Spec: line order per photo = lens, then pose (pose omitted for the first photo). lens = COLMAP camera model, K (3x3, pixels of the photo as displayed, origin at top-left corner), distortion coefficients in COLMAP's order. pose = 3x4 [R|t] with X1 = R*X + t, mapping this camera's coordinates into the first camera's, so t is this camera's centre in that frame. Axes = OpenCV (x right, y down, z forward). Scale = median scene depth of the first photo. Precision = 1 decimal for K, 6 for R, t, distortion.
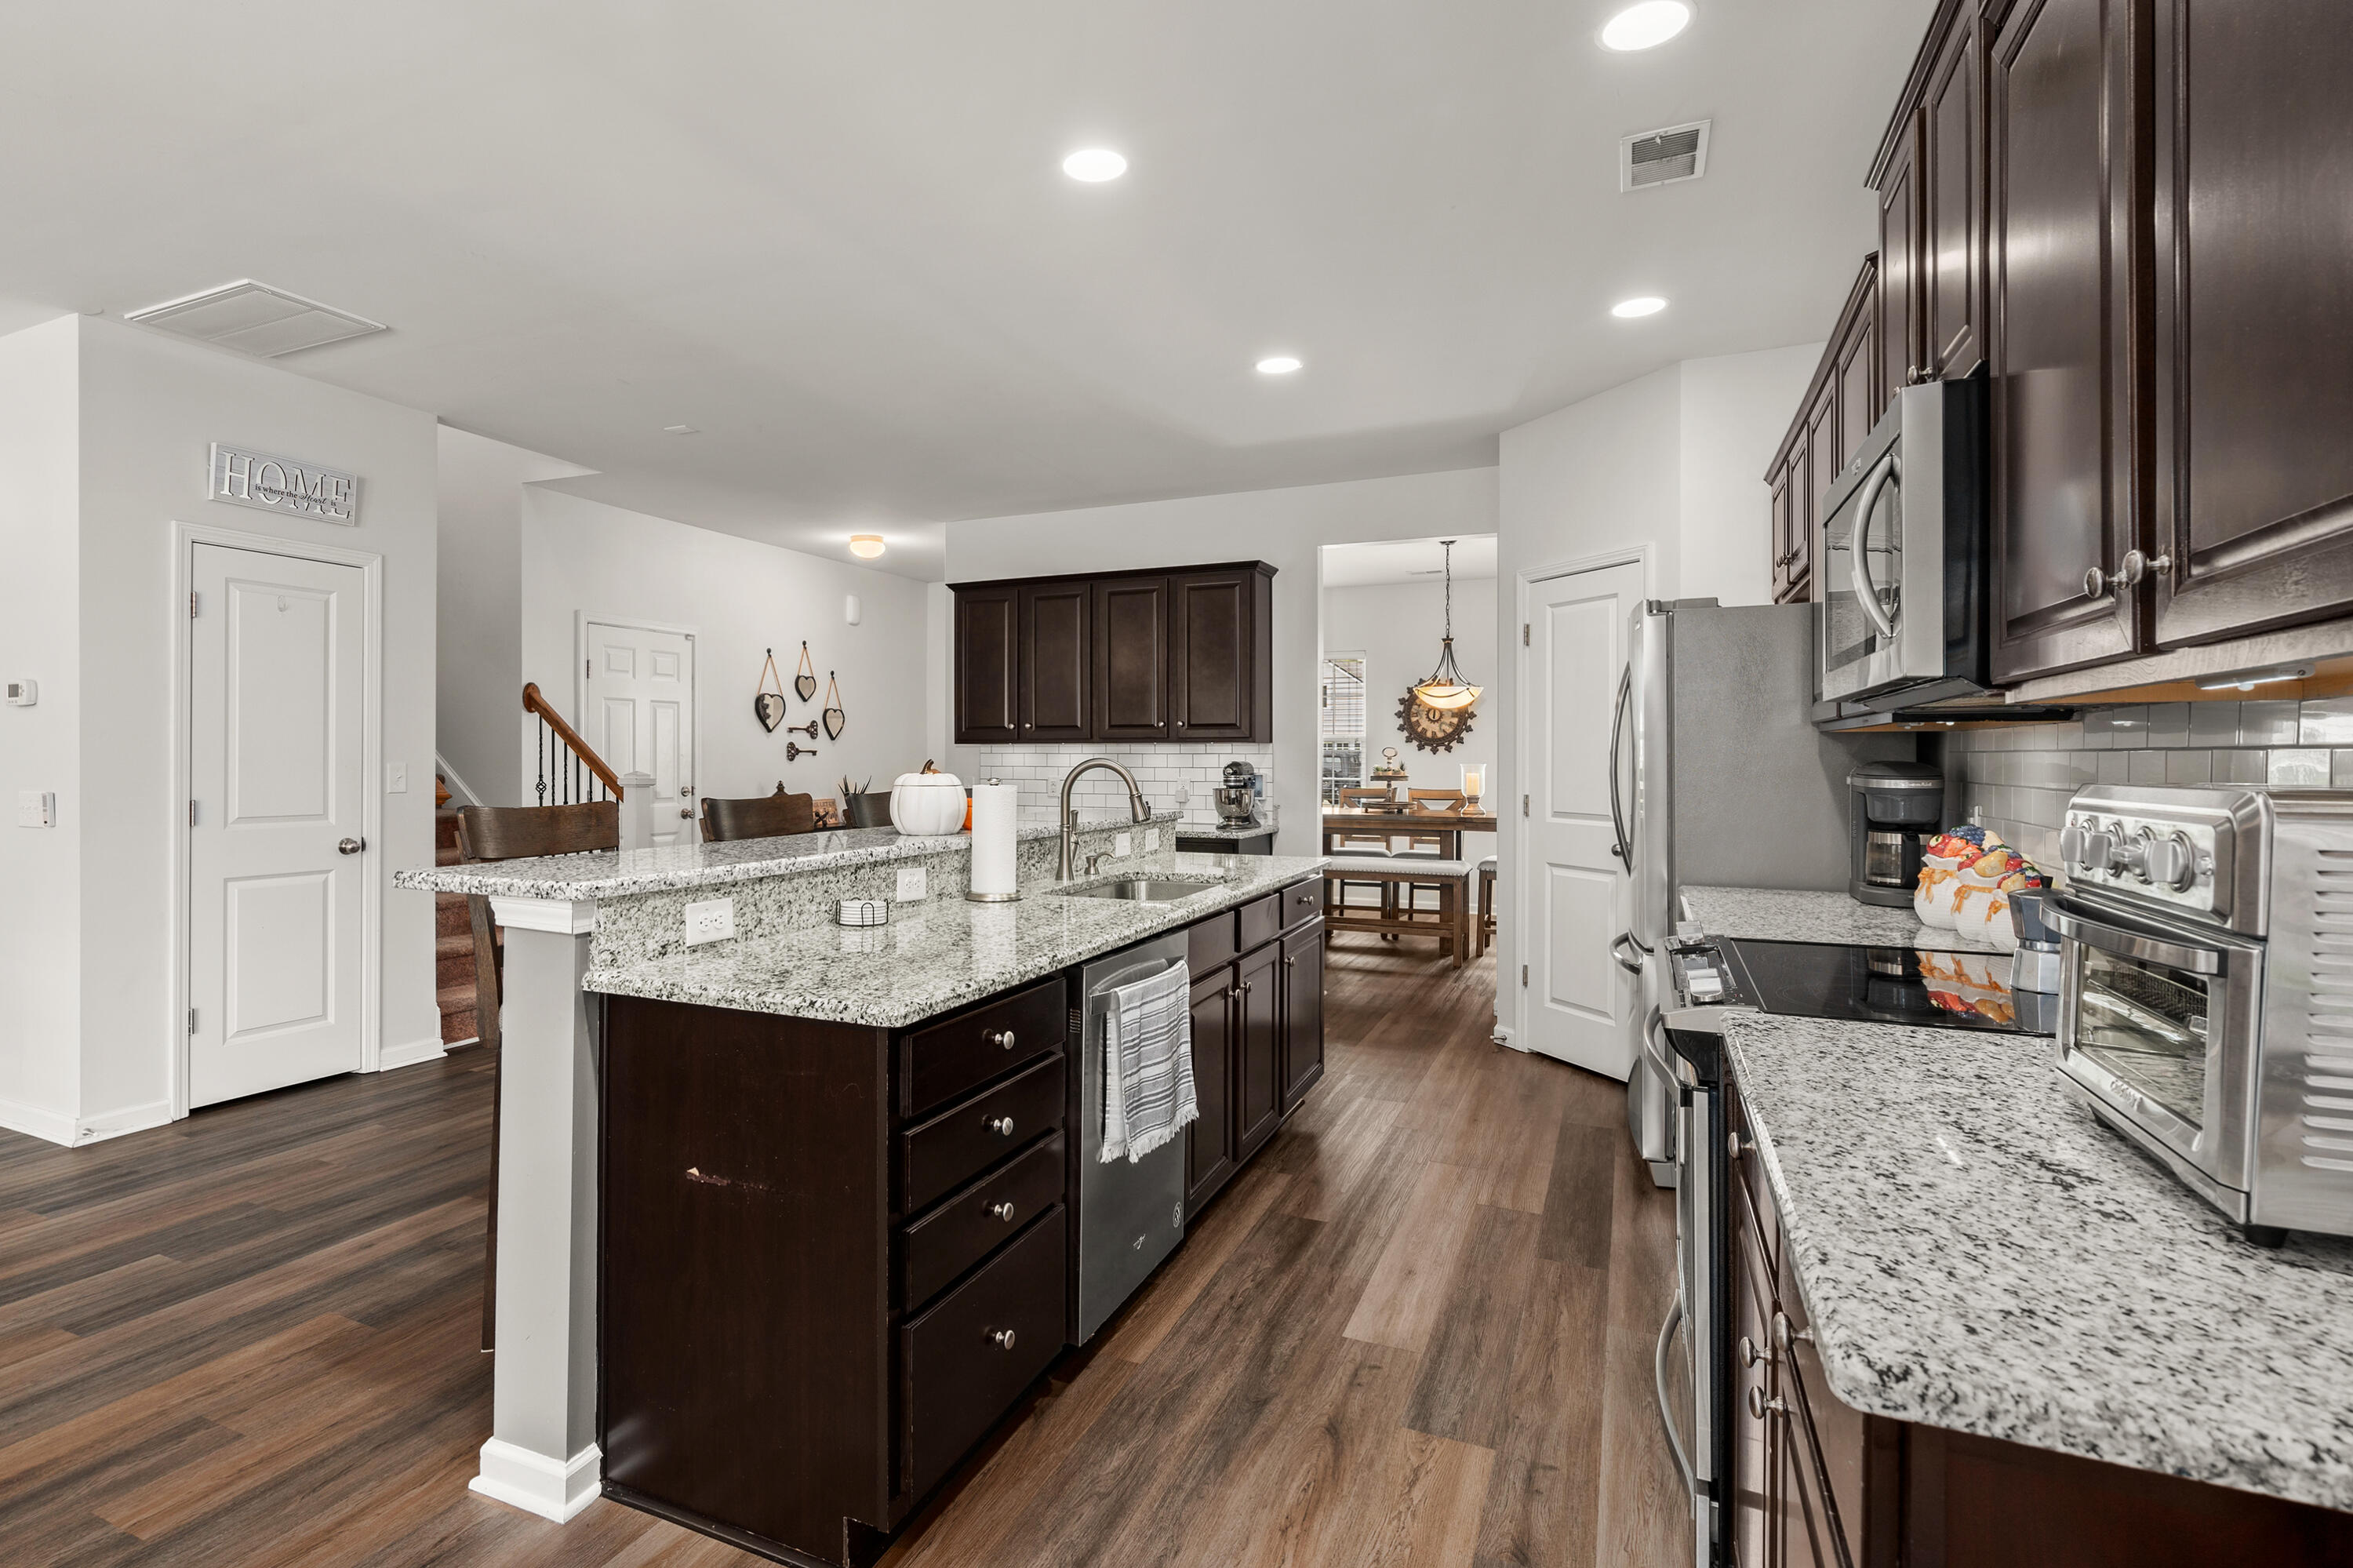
lens RADIAL K [[1080.8, 0, 1161.7], [0, 1080.8, 763.5], [0, 0, 1]] dist [-0.001025, 0.000296]
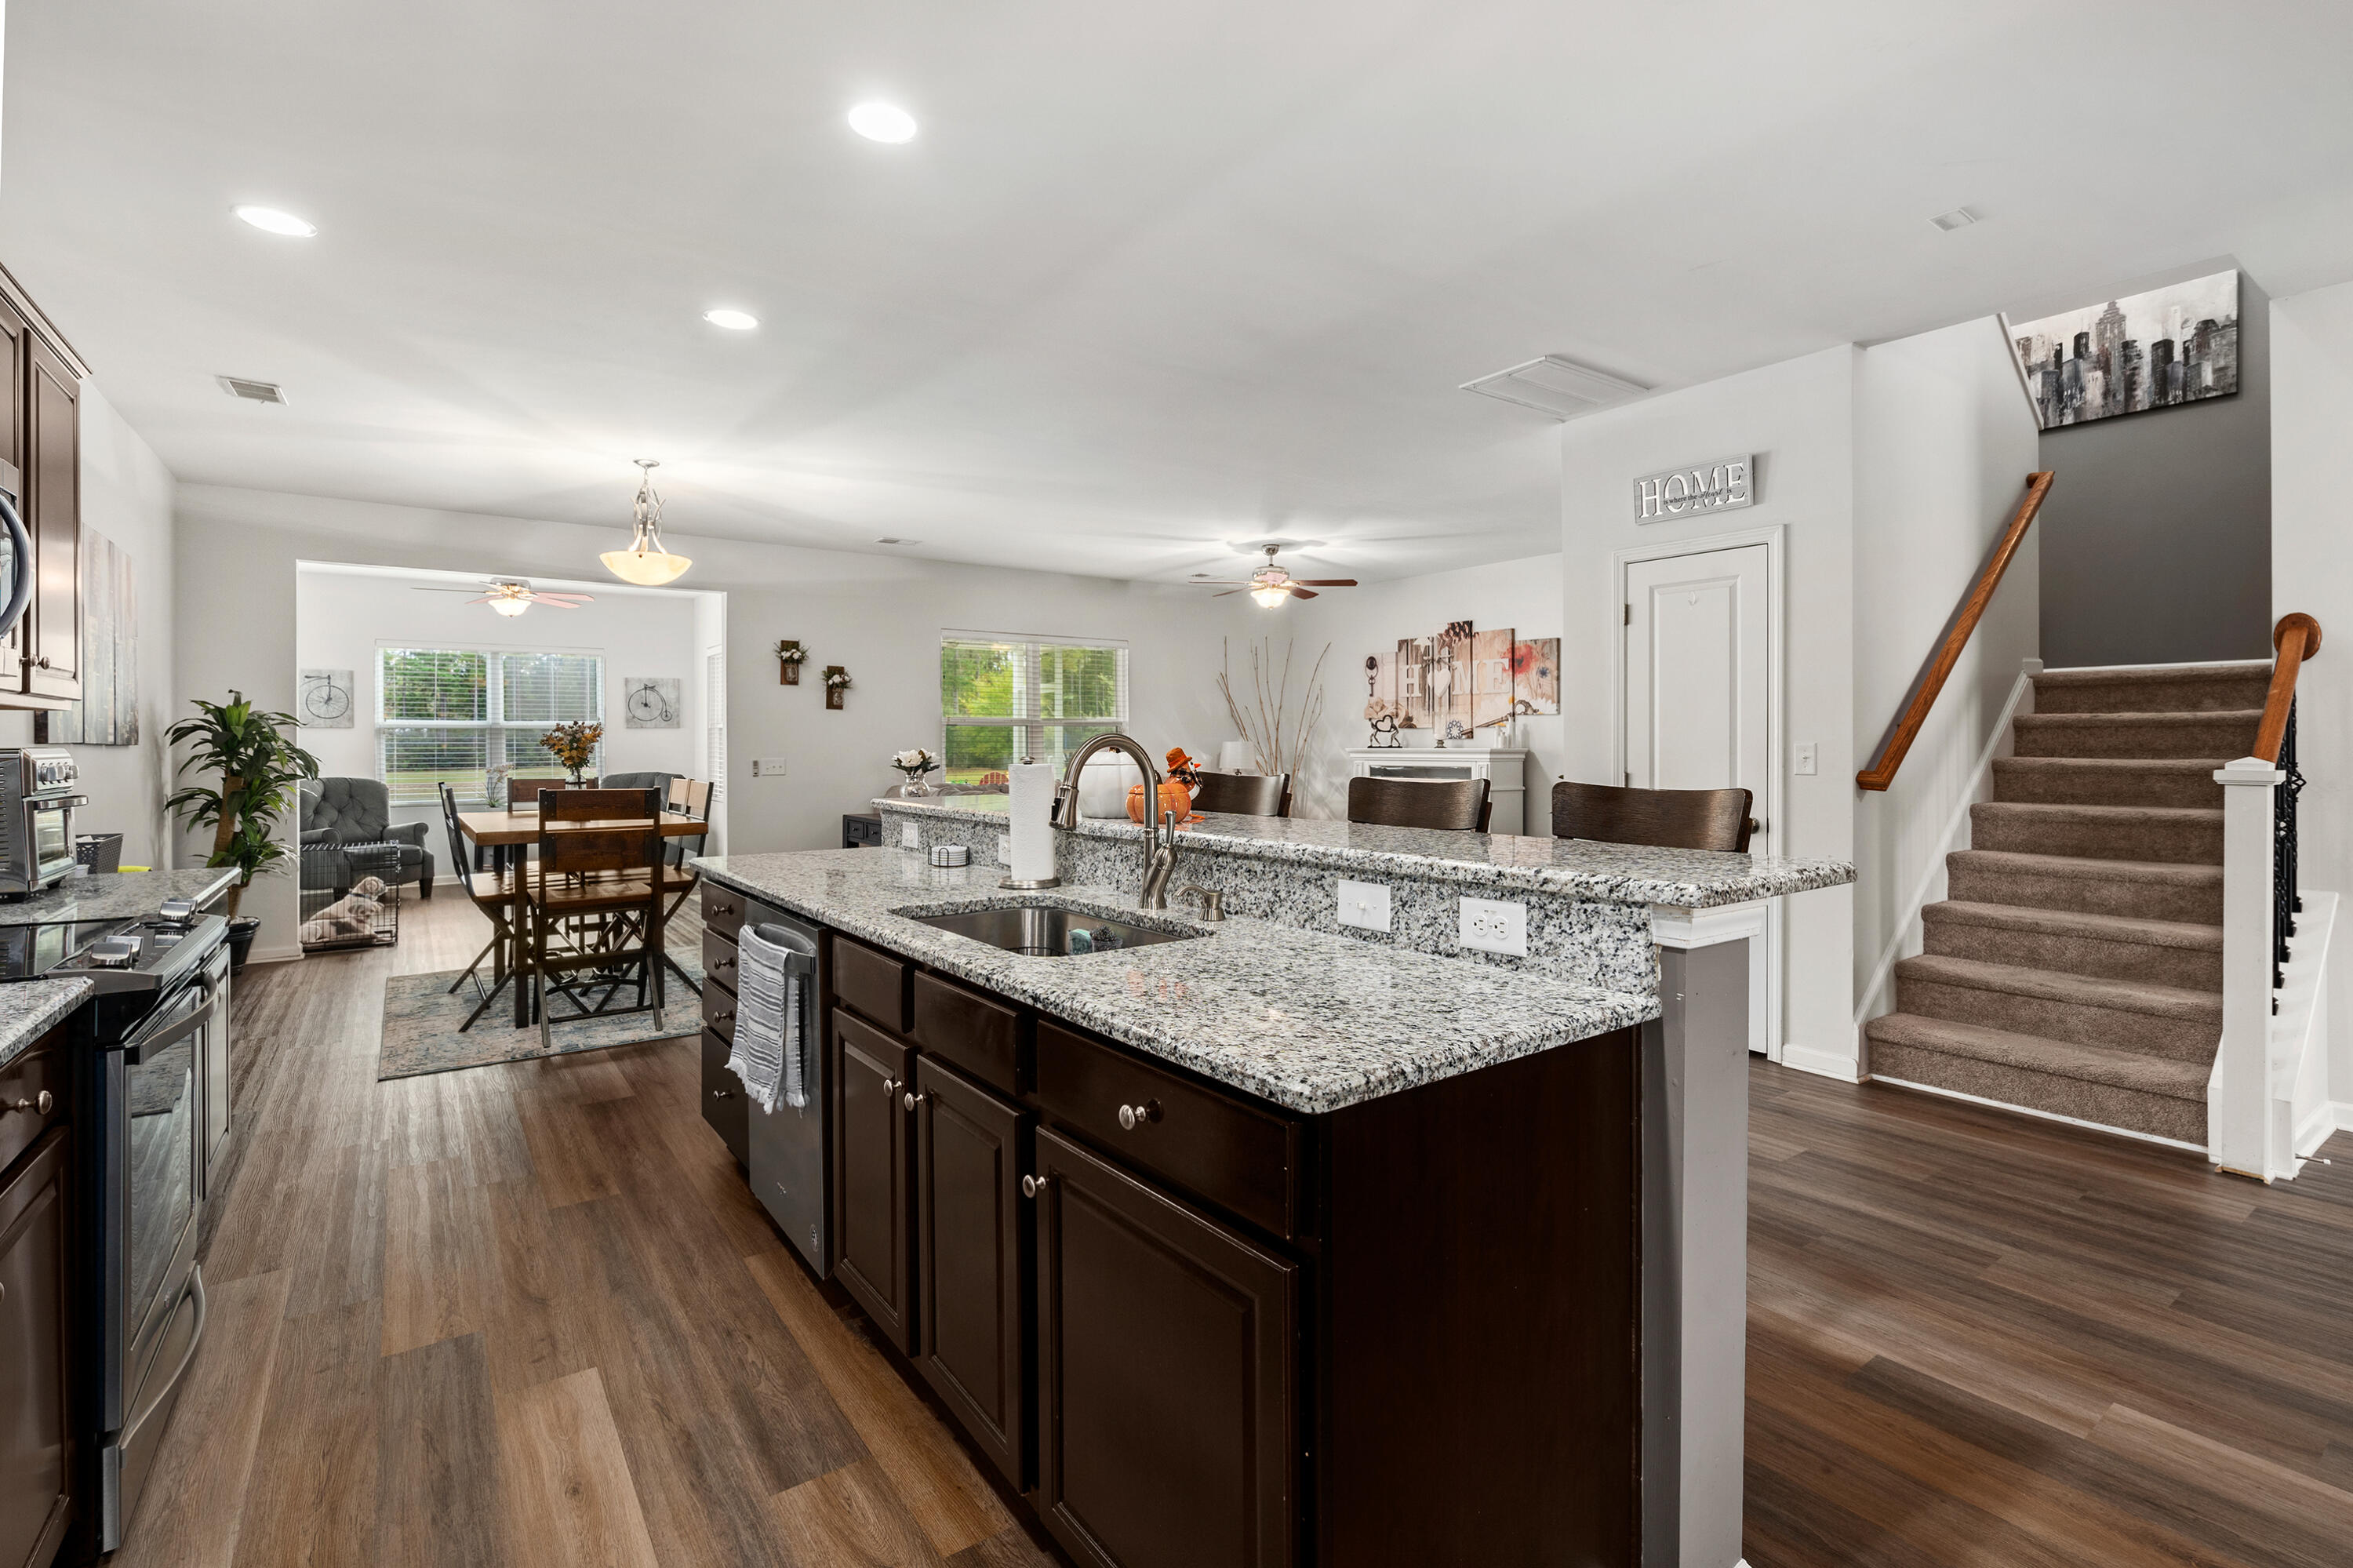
lens RADIAL K [[1080.8, 0, 1169.2], [0, 1080.8, 761.1], [0, 0, 1]] dist [-0.001025, 0.000296]
pose [[-0.521056, 0.012582, -0.853430, 0.426718], [-0.001773, 0.999873, 0.015823, 0.001504], [0.853521, 0.009758, -0.520967, 1.169357]]
